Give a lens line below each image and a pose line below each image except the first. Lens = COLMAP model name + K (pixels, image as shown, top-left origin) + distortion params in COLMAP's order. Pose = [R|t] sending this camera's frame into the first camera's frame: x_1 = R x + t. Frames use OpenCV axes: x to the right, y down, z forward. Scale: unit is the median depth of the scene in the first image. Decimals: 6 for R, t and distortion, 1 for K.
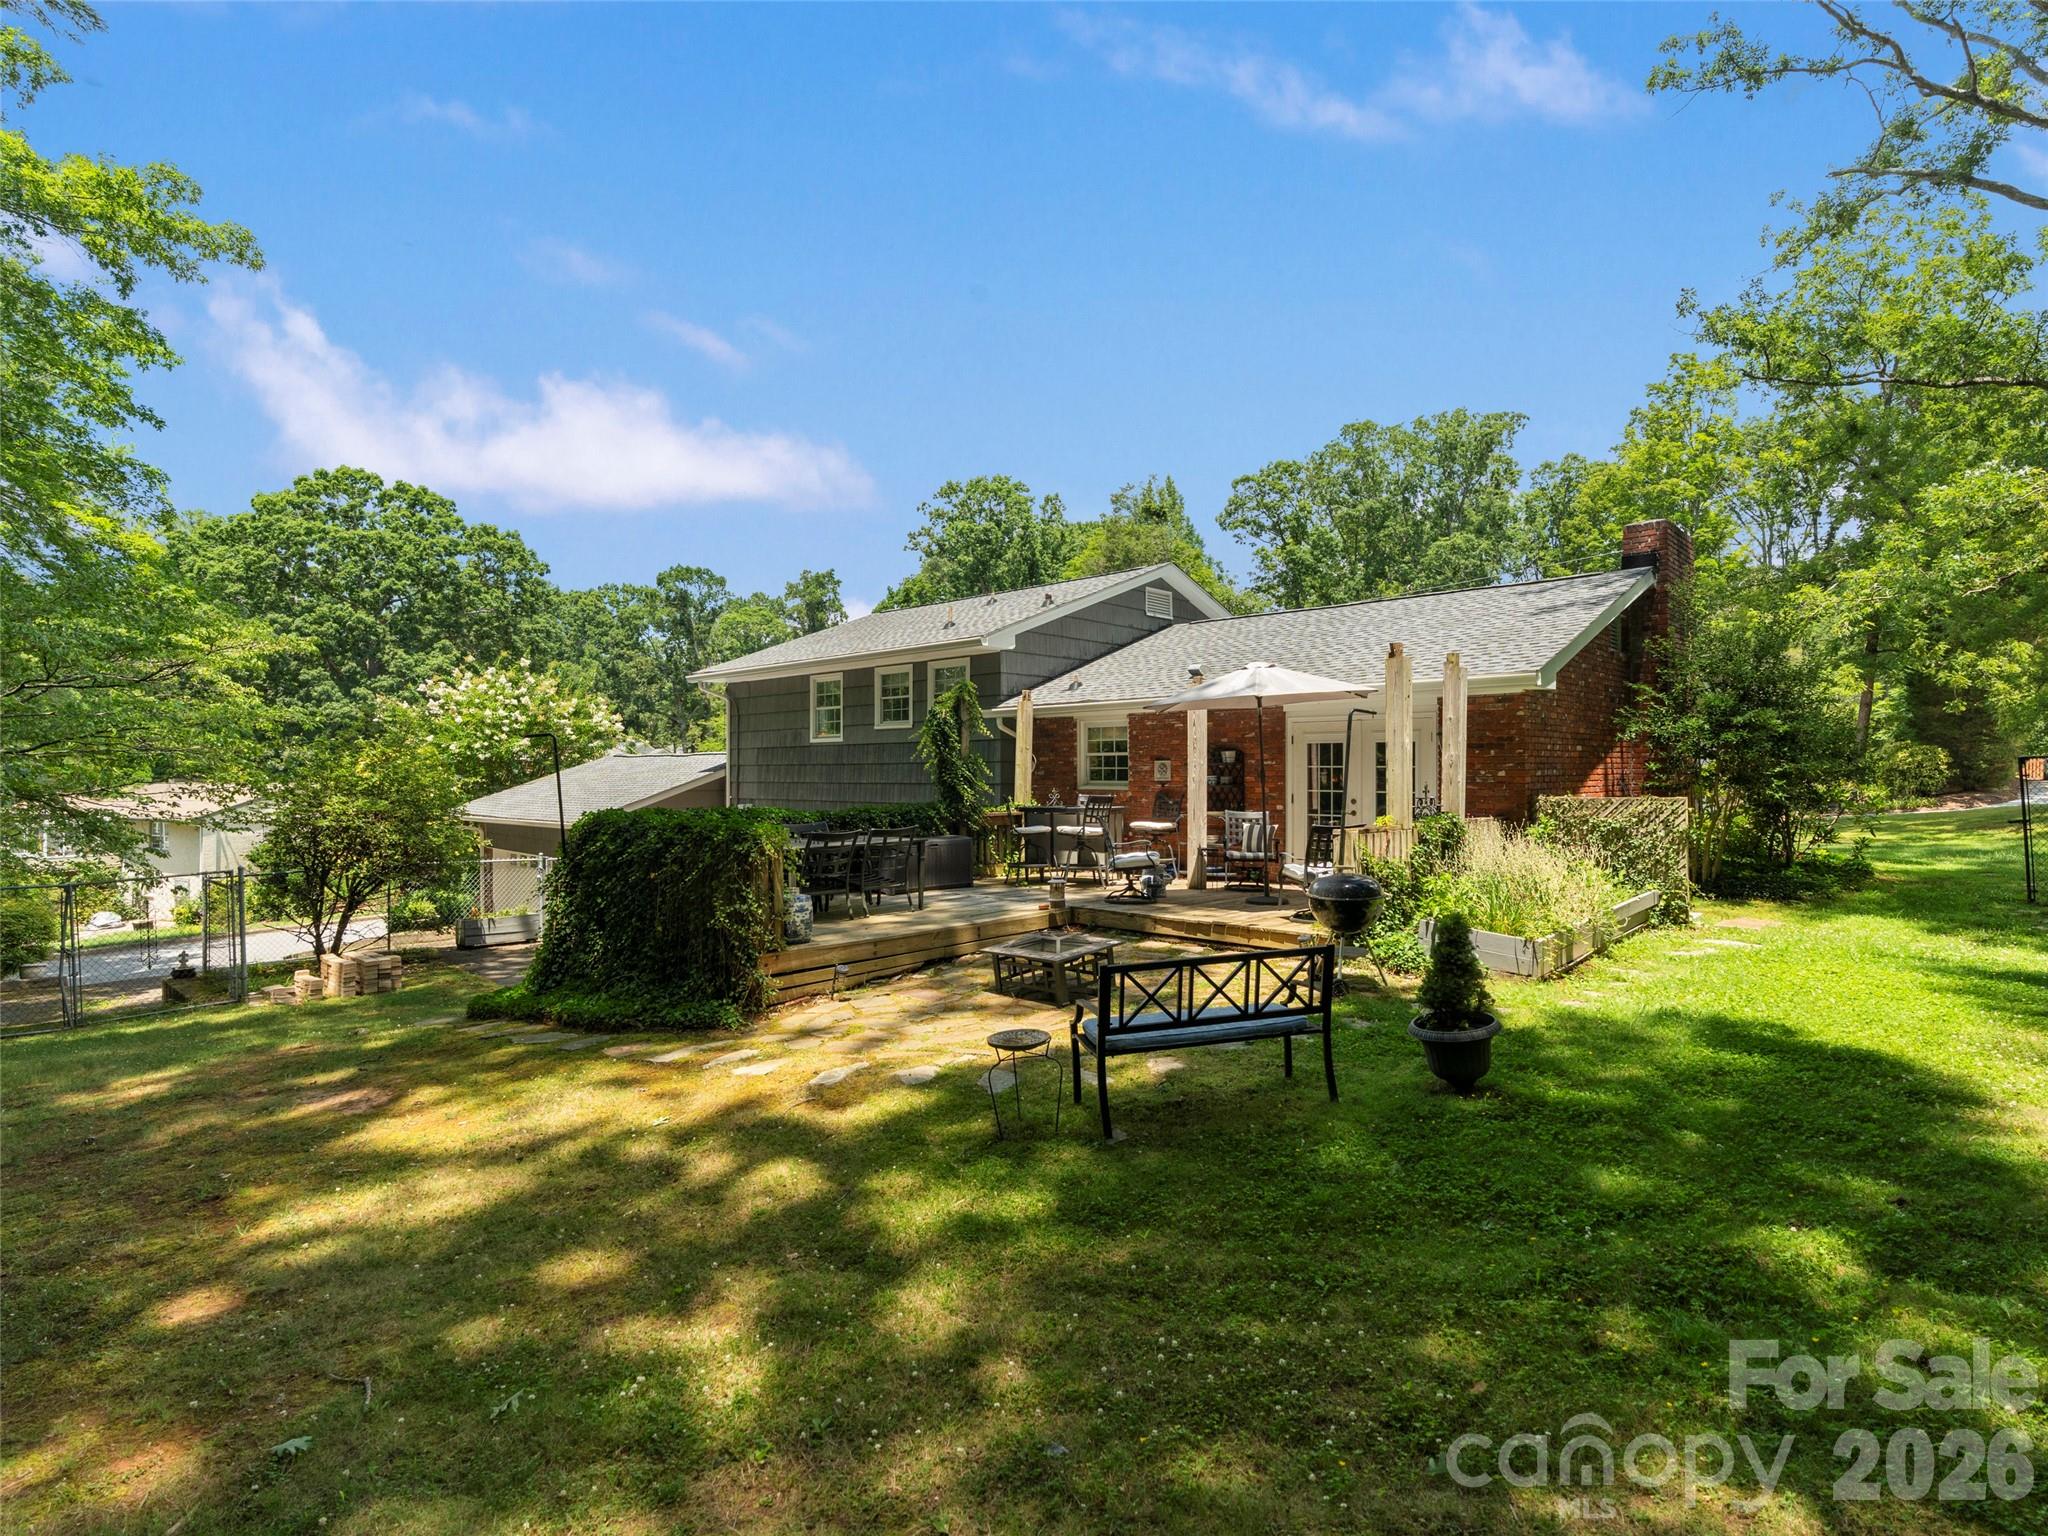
lens RADIAL K [[1044.1, 0, 1028.0], [0, 1044.1, 782.8], [0, 0, 1]] dist [-0.012528, 0.003586]
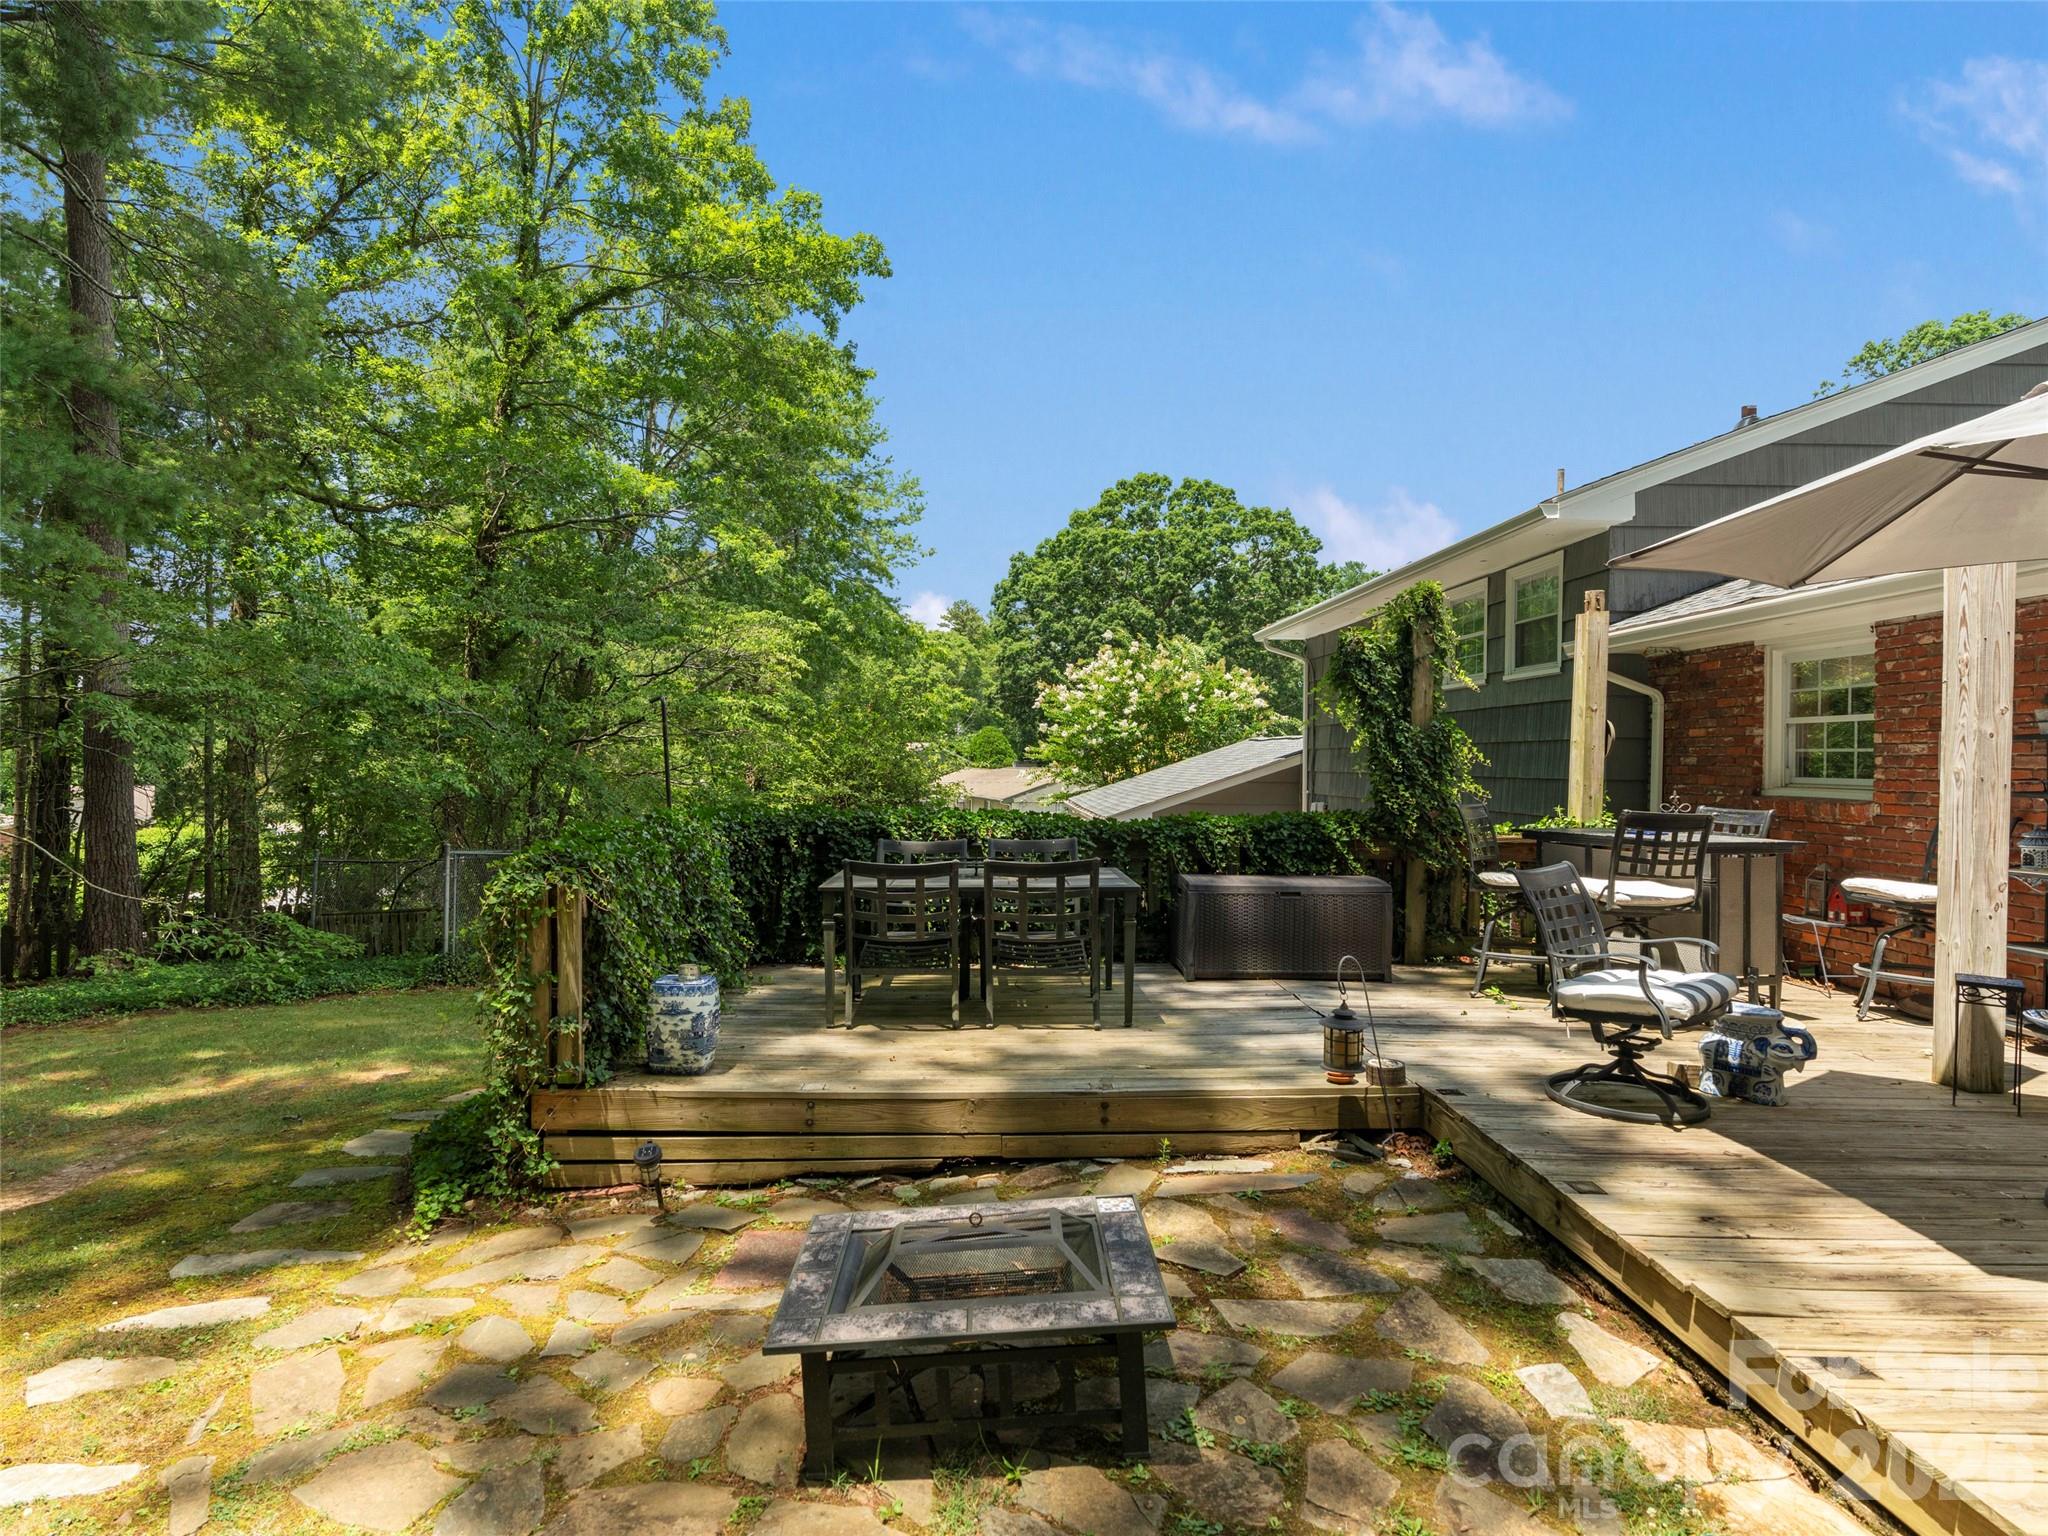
lens RADIAL K [[1075.7, 0, 1019.6], [0, 1075.7, 768.6], [0, 0, 1]] dist [-0.006287, -0.000454]
pose [[0.697444, 0.013138, -0.716518, 0.120218], [-0.016938, 0.999855, 0.001846, -0.000950], [0.716439, 0.010849, 0.697566, 0.319219]]
